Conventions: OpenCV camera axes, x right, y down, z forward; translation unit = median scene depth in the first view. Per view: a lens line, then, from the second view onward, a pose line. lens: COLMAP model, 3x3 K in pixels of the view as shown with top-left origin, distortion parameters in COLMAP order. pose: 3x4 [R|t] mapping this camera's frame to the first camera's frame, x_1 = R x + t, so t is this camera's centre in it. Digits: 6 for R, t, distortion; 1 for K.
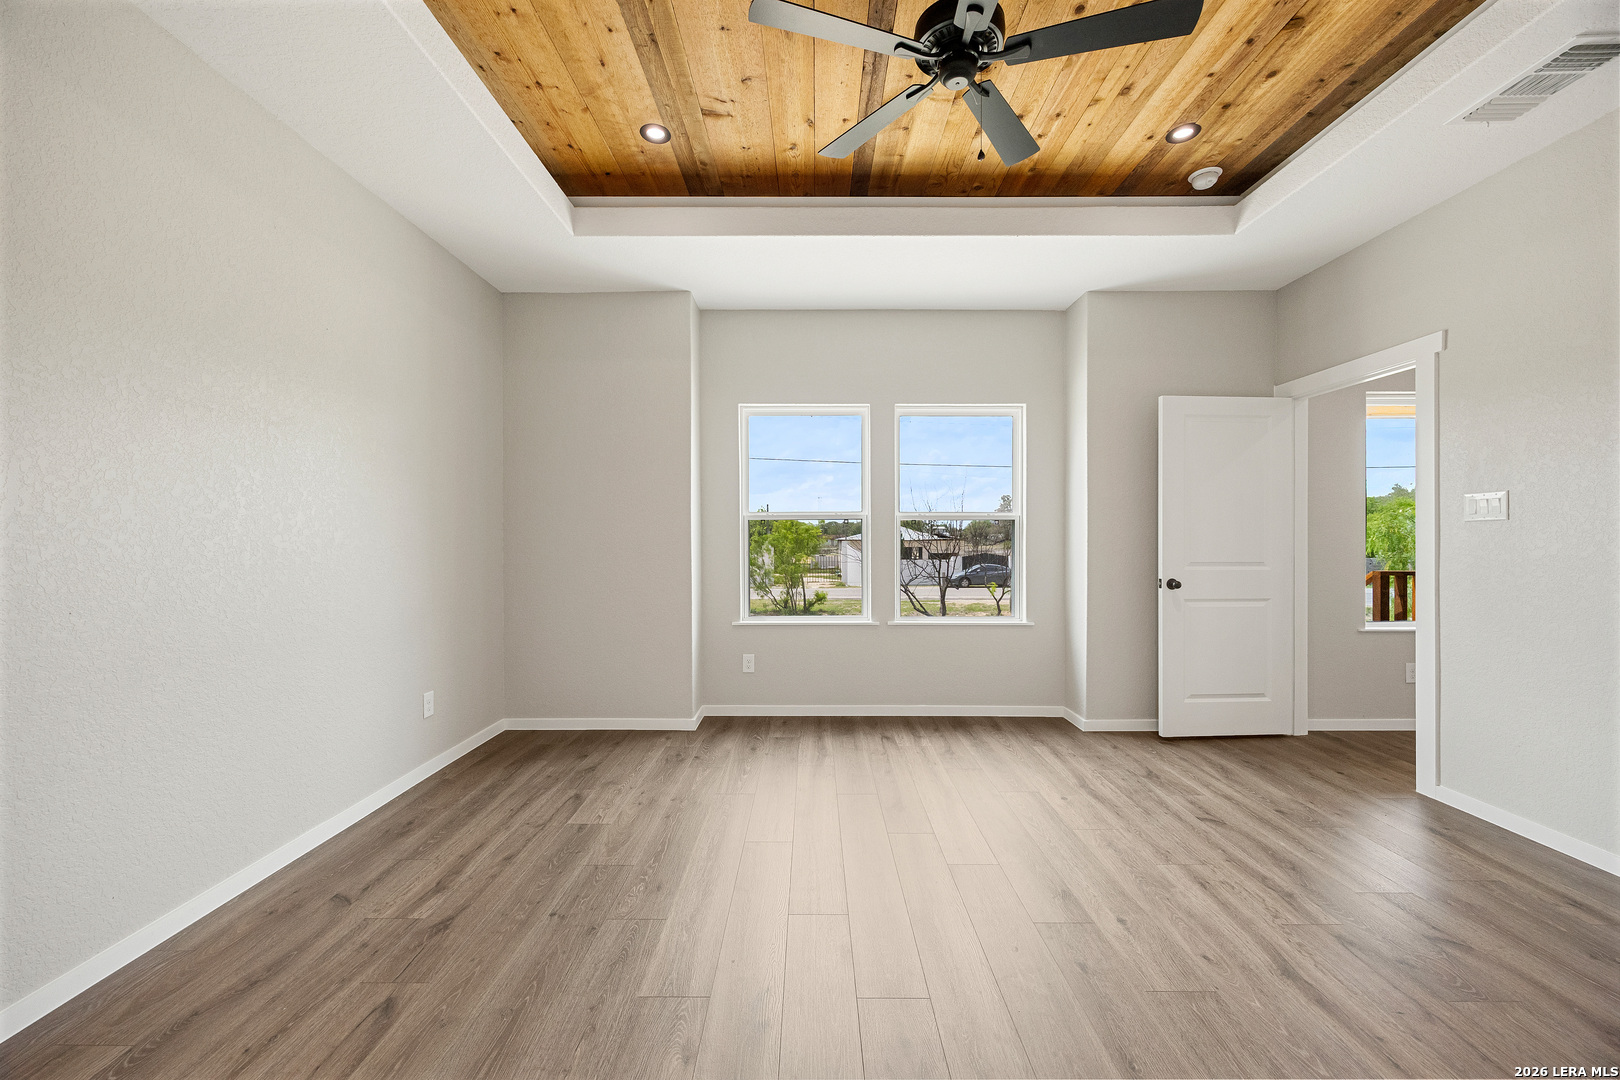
lens RADIAL K [[625.9, 0, 813.7], [0, 625.9, 537.7], [0, 0, 1]] dist [0.002204, -0.000706]
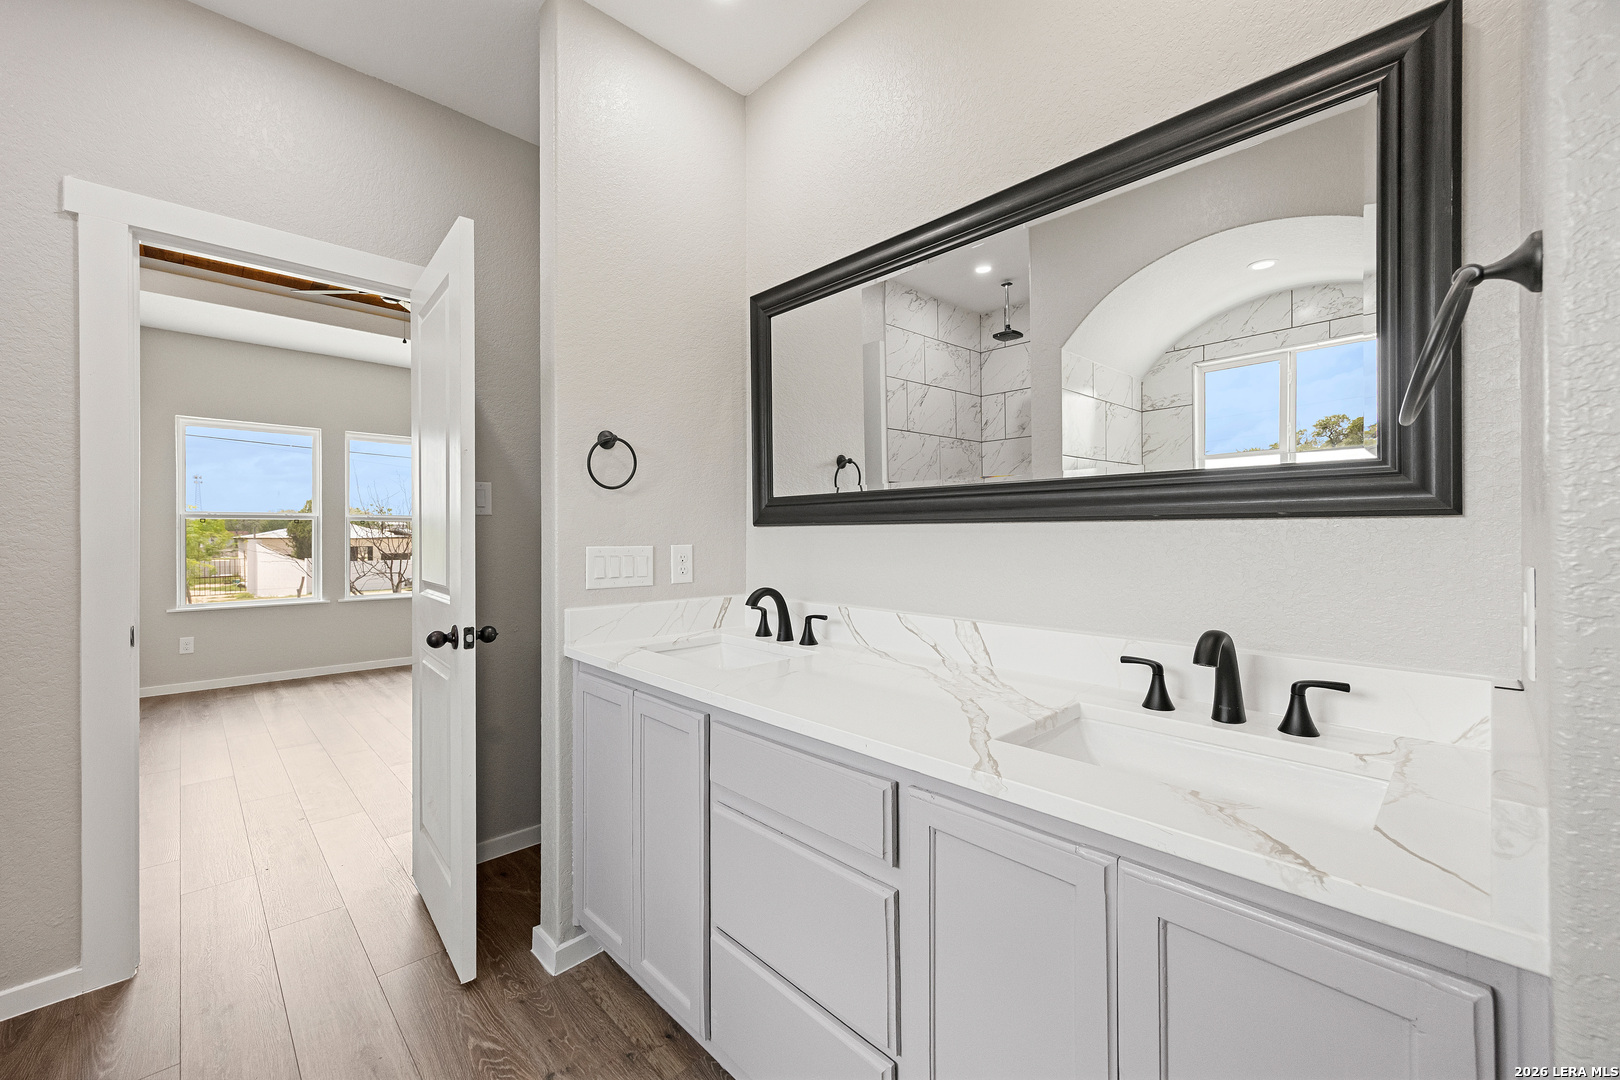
lens RADIAL K [[625.9, 0, 799.9], [0, 625.9, 537.5], [0, 0, 1]] dist [0.002204, -0.000706]
pose [[0.717732, 0.001323, 0.696318, -0.109683], [-0.002908, 0.999995, 0.001097, 0.000607], [-0.696313, -0.002812, 0.717733, -0.663090]]
